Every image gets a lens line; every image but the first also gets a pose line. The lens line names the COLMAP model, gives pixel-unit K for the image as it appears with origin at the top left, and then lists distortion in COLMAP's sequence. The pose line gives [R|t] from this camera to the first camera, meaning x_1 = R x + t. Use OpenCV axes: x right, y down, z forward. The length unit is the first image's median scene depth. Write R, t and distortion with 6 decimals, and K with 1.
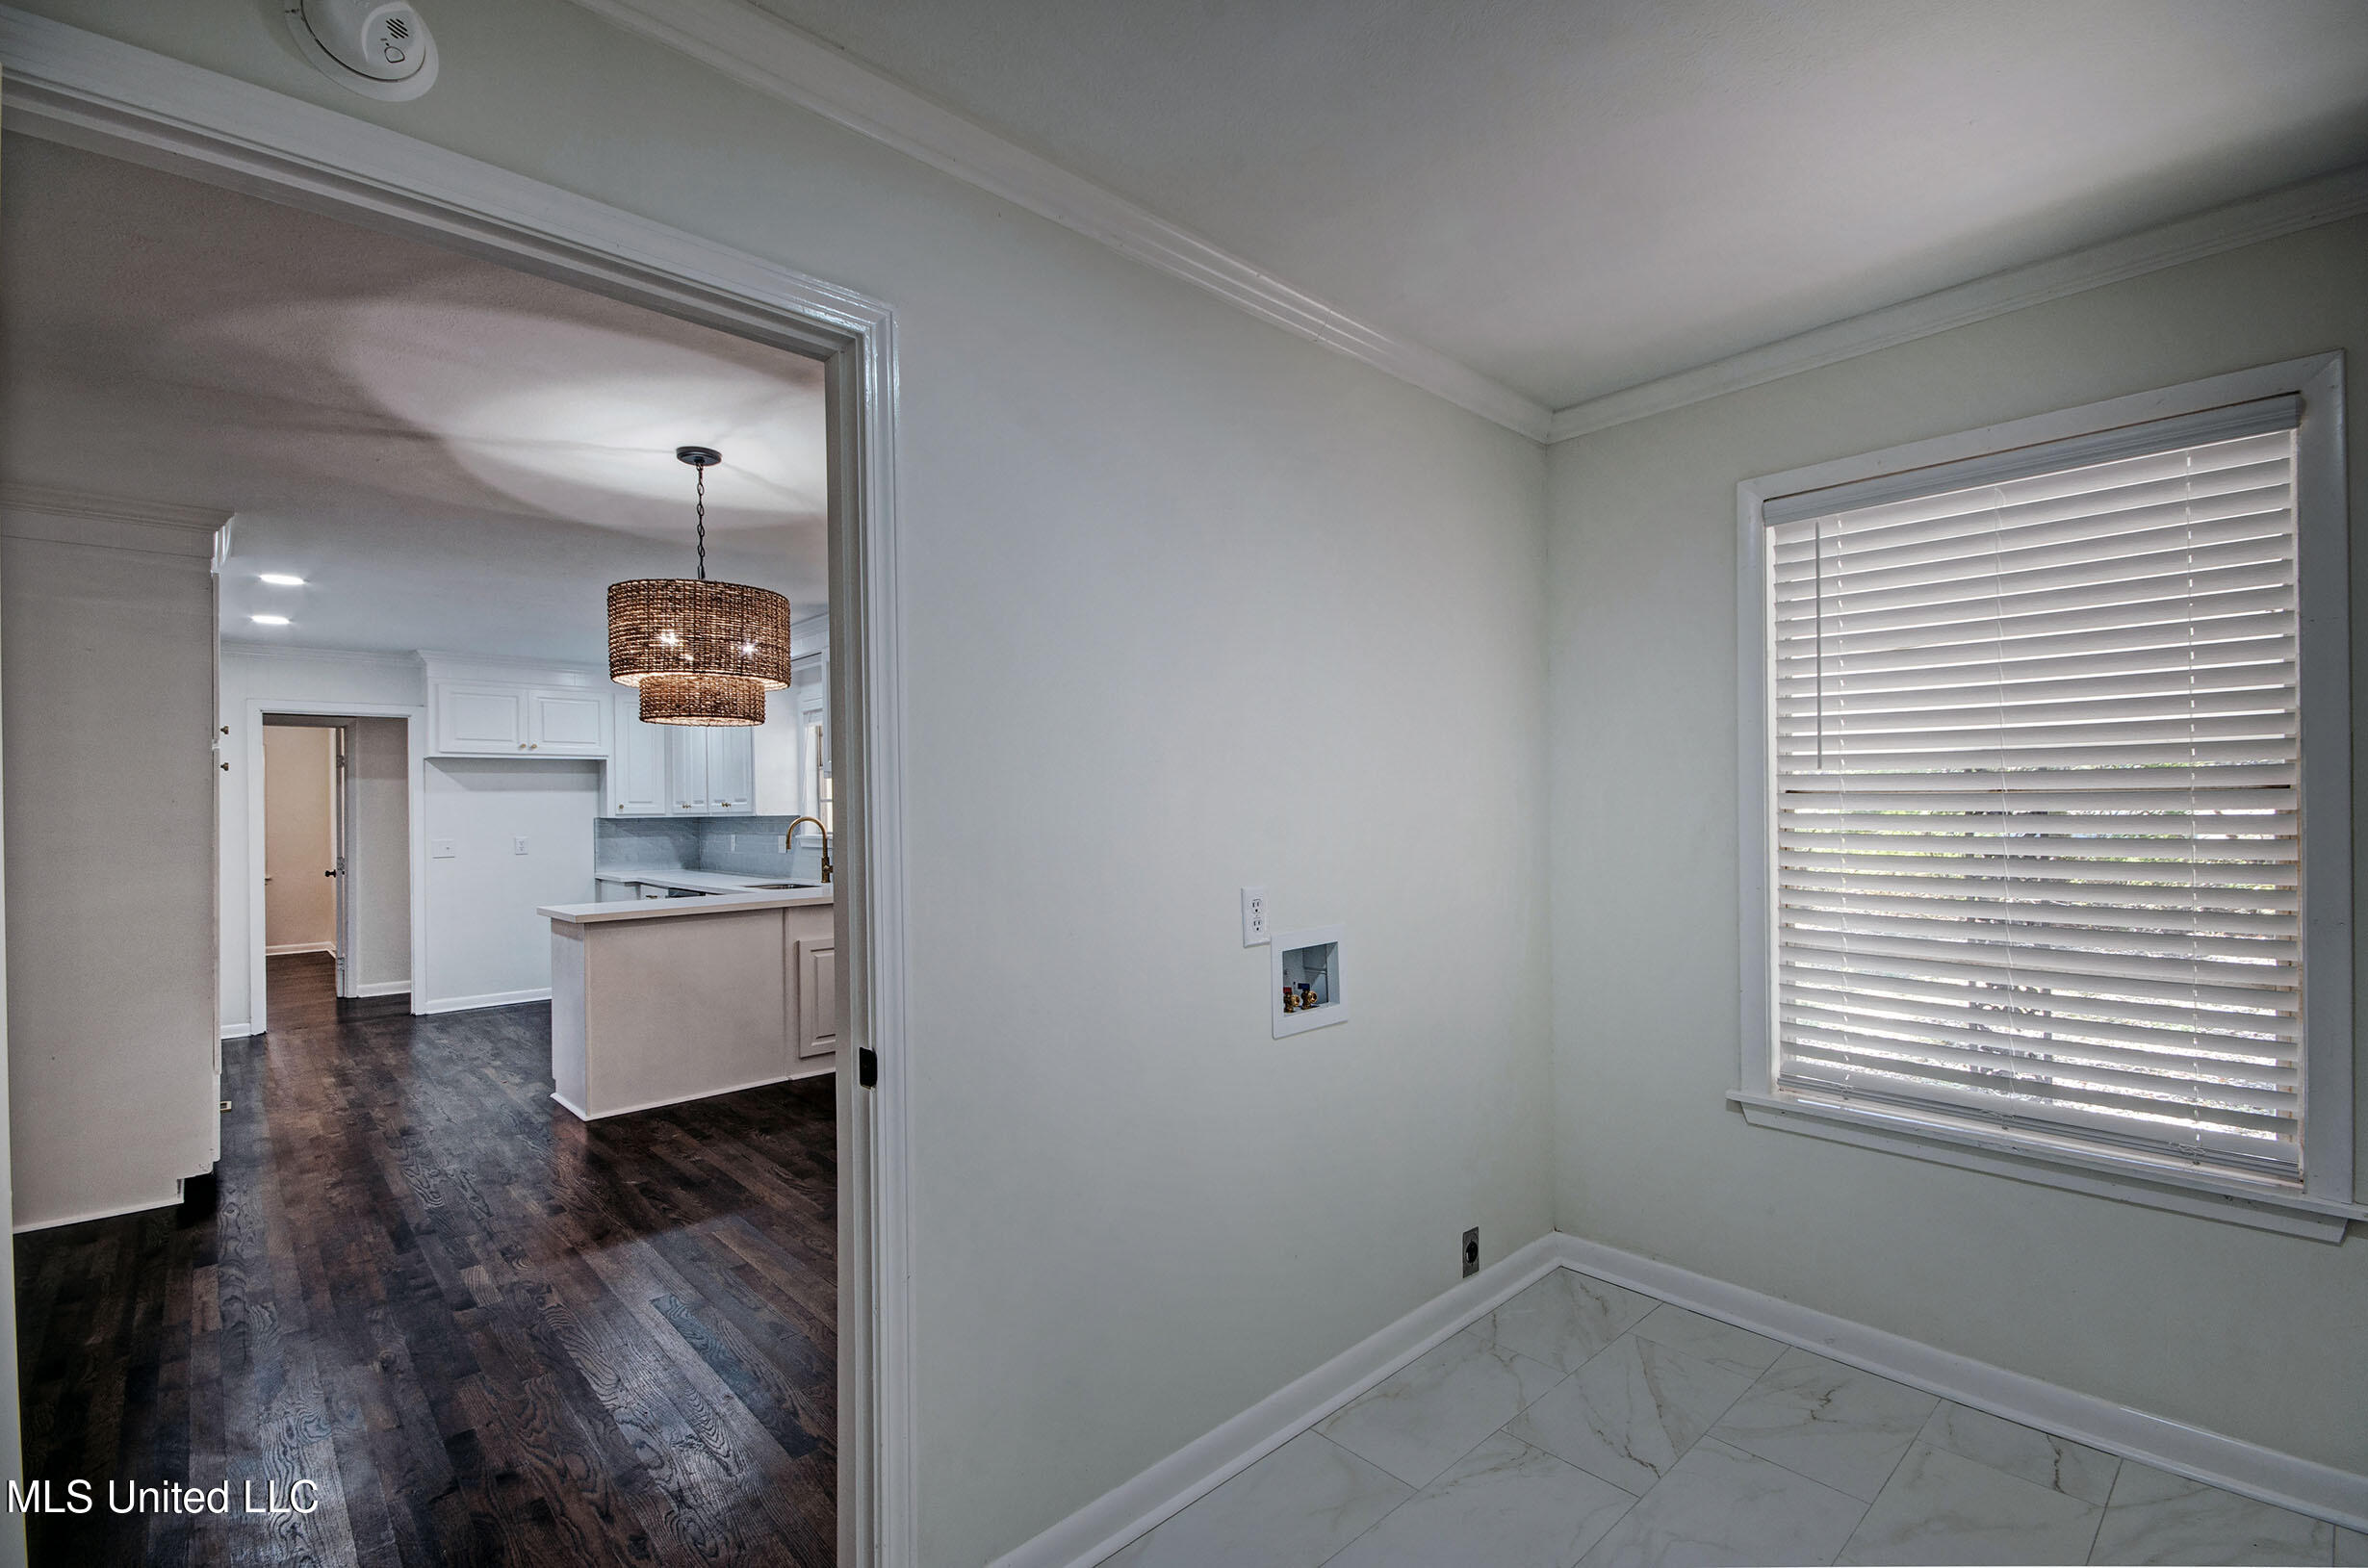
lens RADIAL K [[1015.0, 0, 1188.3], [0, 1015.0, 812.3], [0, 0, 1]] dist [0.014158, -0.000116]
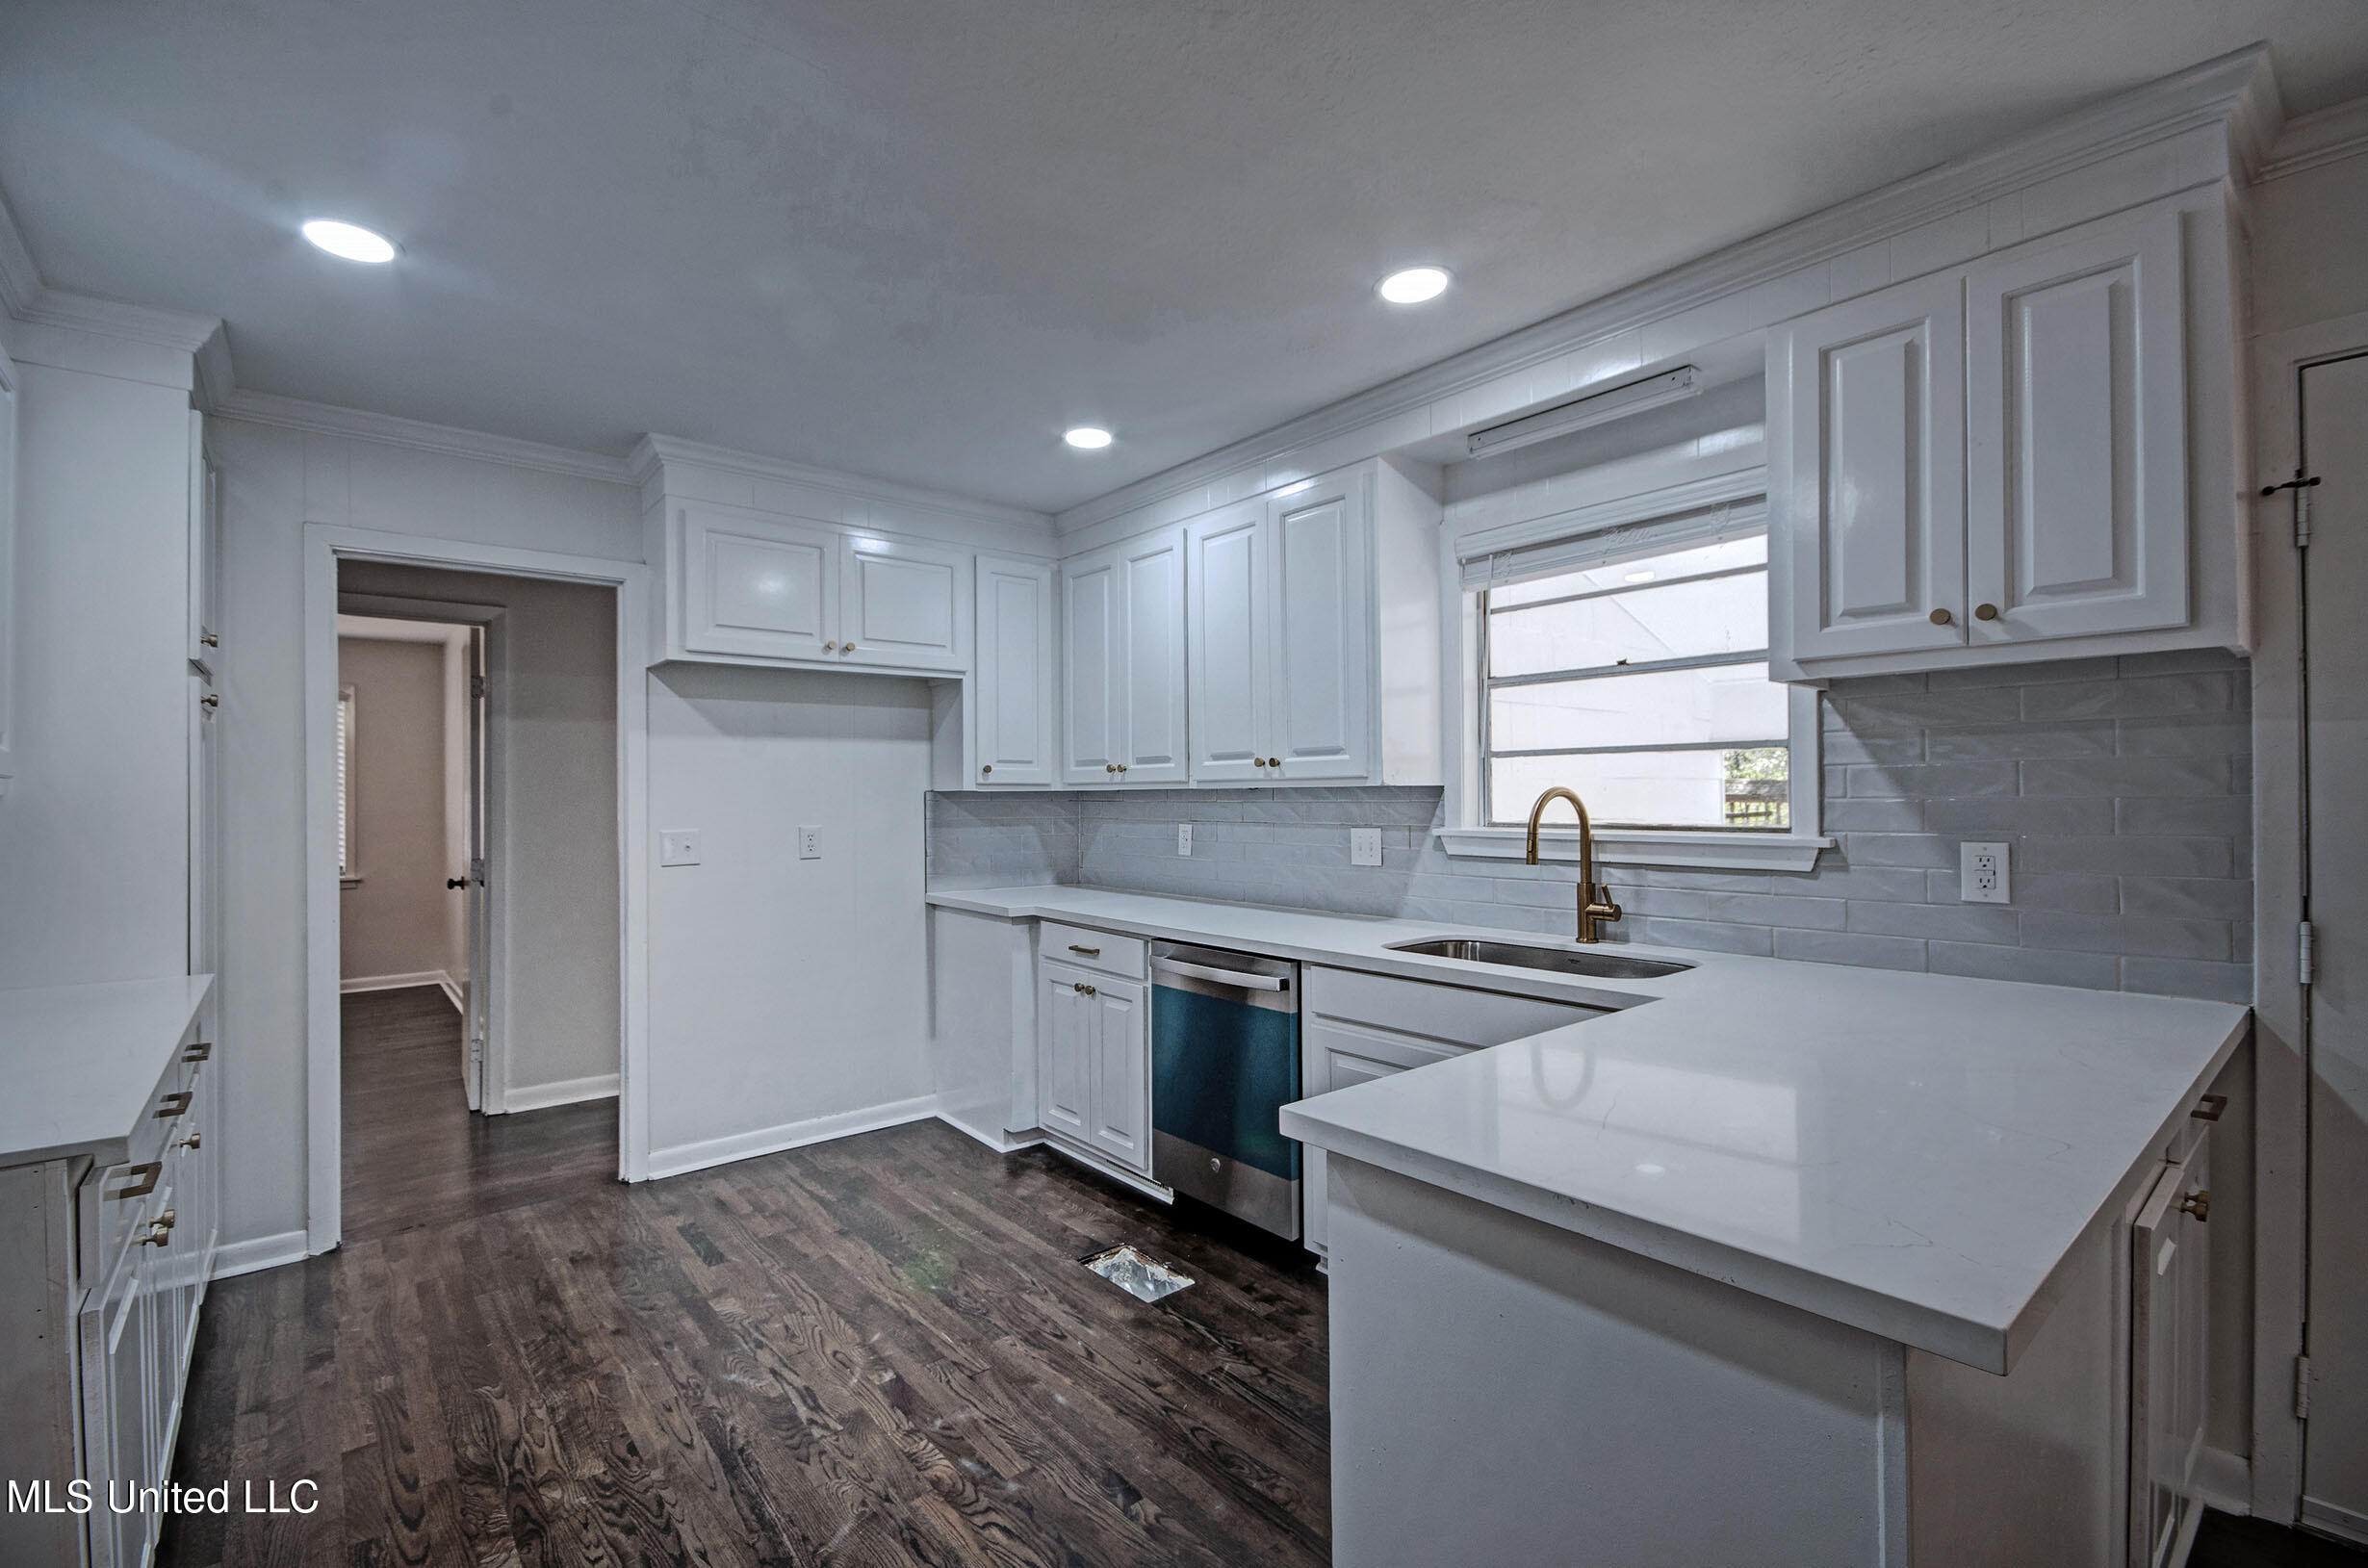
lens RADIAL K [[1047.7, 0, 1169.8], [0, 1047.7, 797.8], [0, 0, 1]] dist [0.040909, 0.000516]
pose [[0.996299, 0.006413, -0.085713, -0.400848], [-0.006357, 0.999979, 0.000925, 0.007844], [0.085717, -0.000377, 0.996319, 0.452172]]
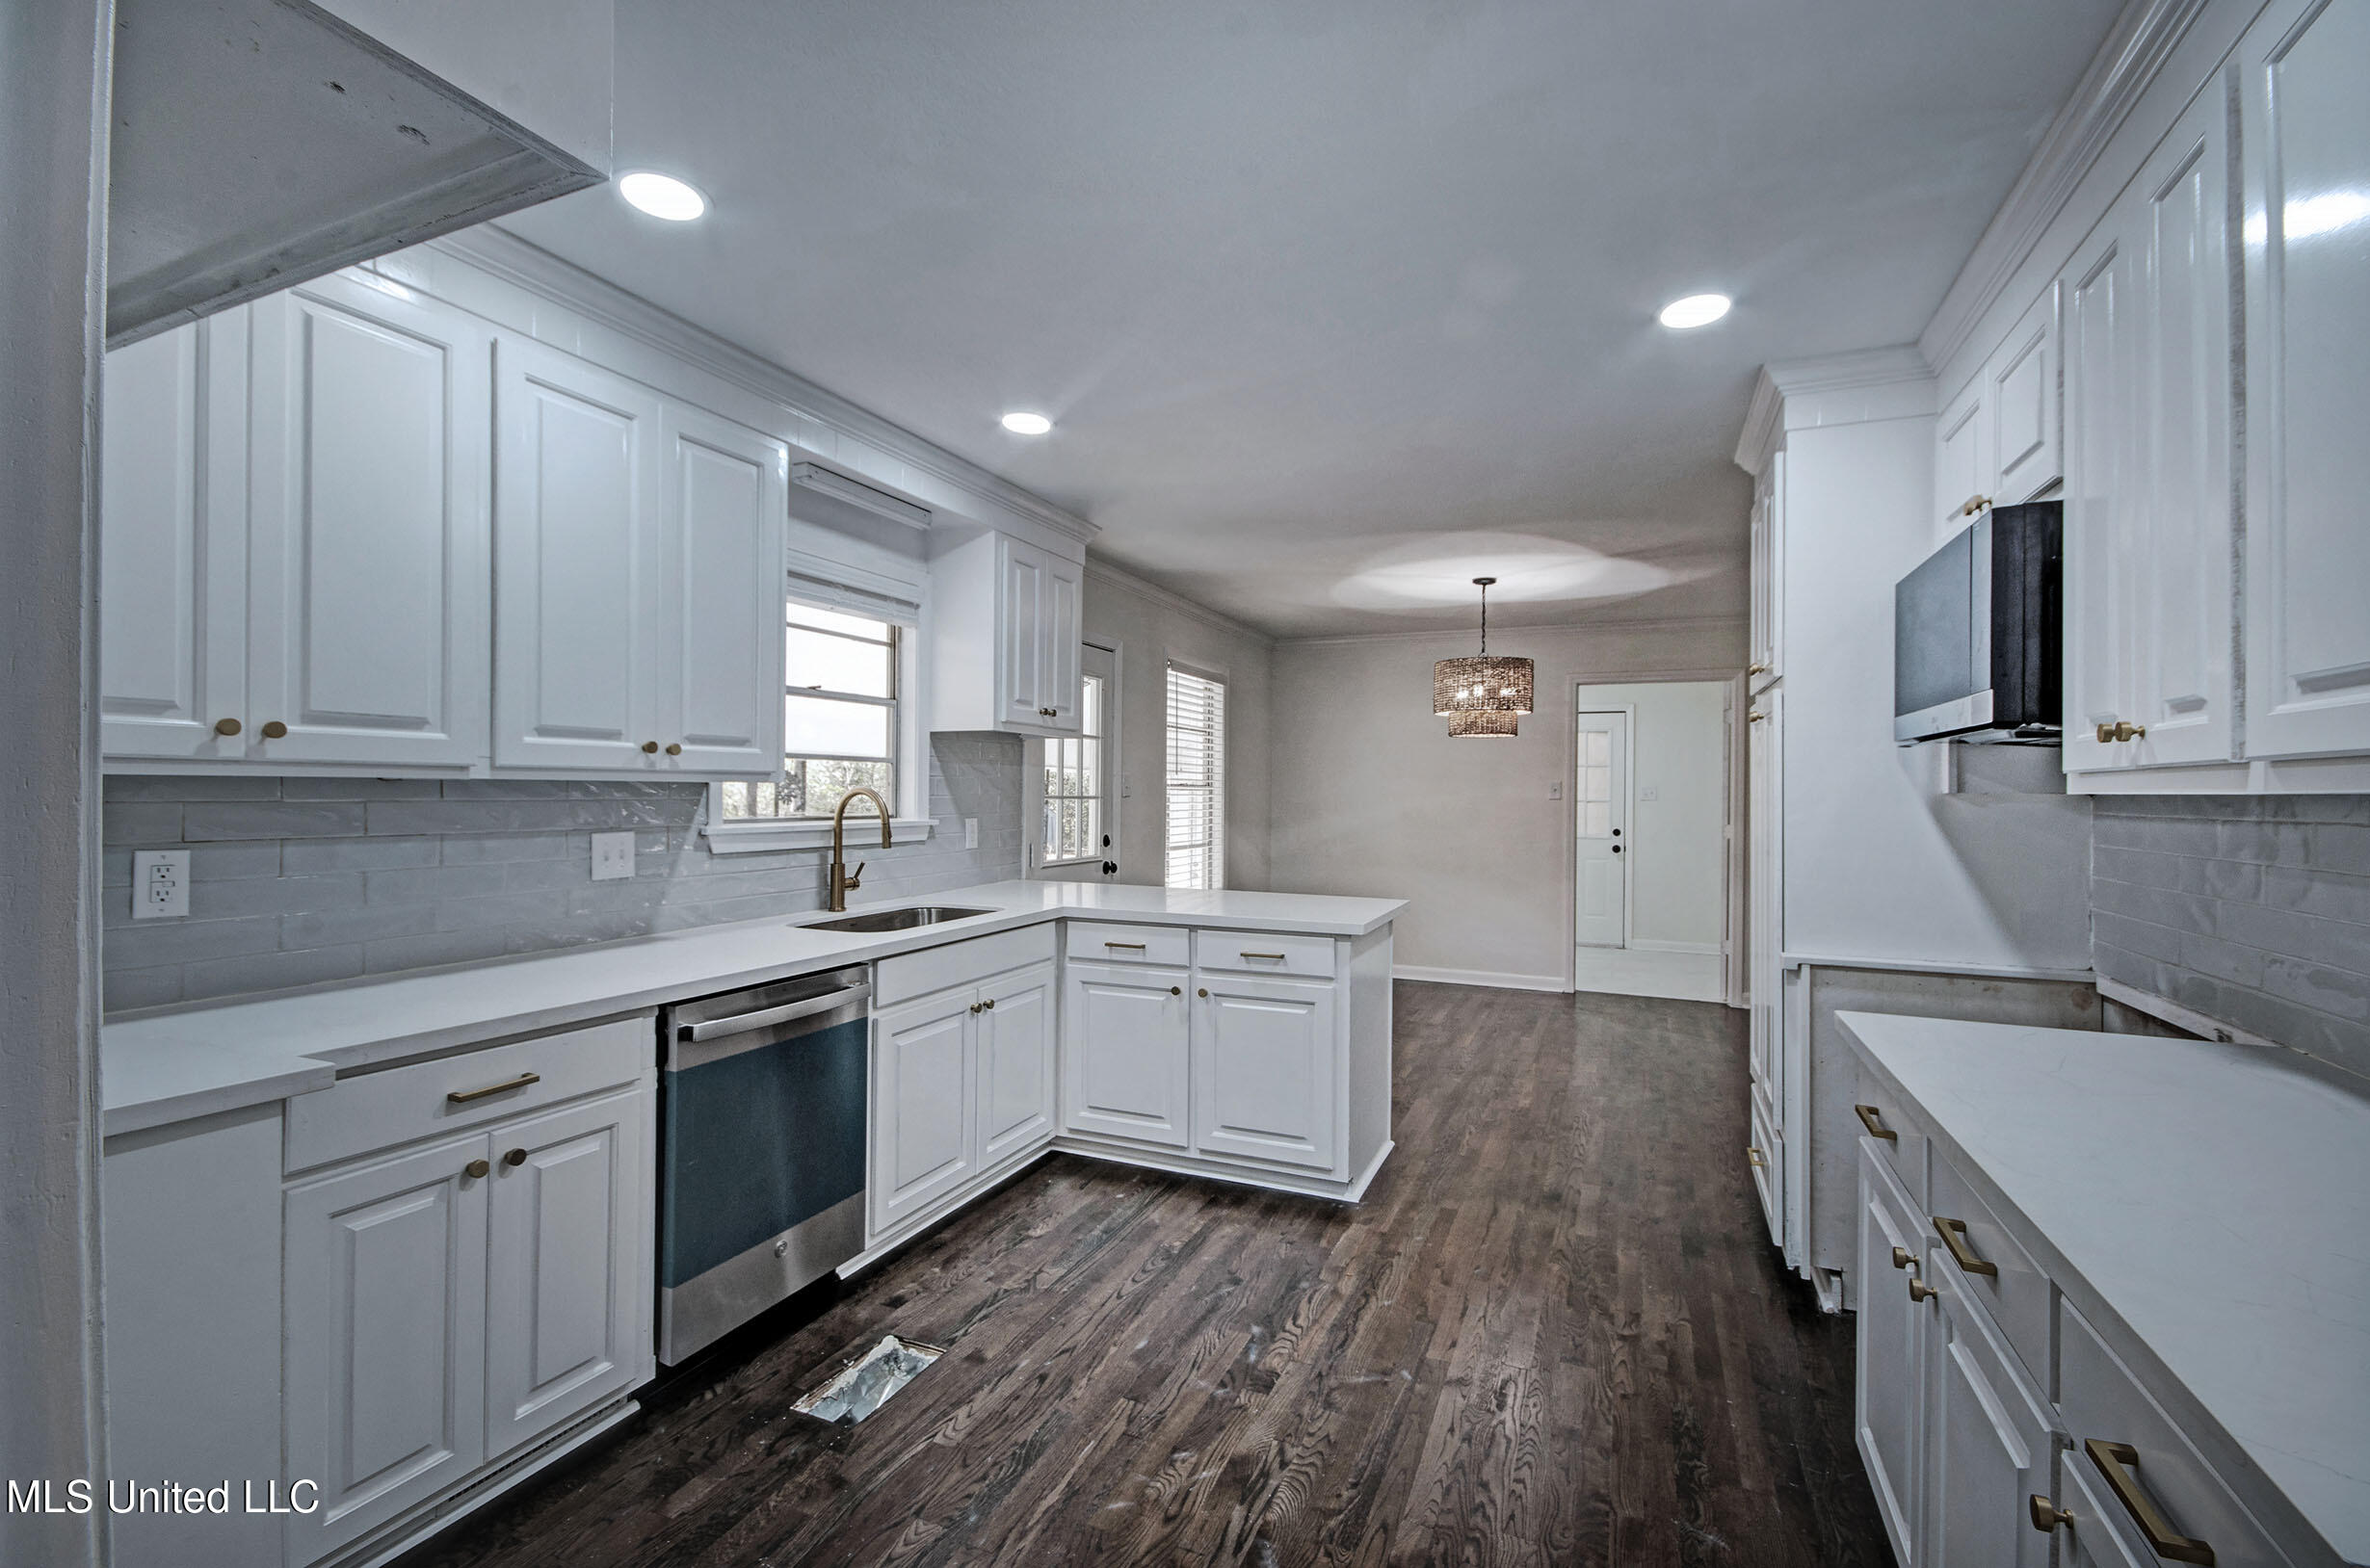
lens RADIAL K [[1048.4, 0, 1170.7], [0, 1048.4, 797.8], [0, 0, 1]] dist [0.040909, 0.000516]
pose [[-0.364100, 0.005169, 0.931345, -0.827503], [0.001243, 0.999986, -0.005064, 0.011307], [-0.931359, -0.000686, -0.364102, 0.929493]]
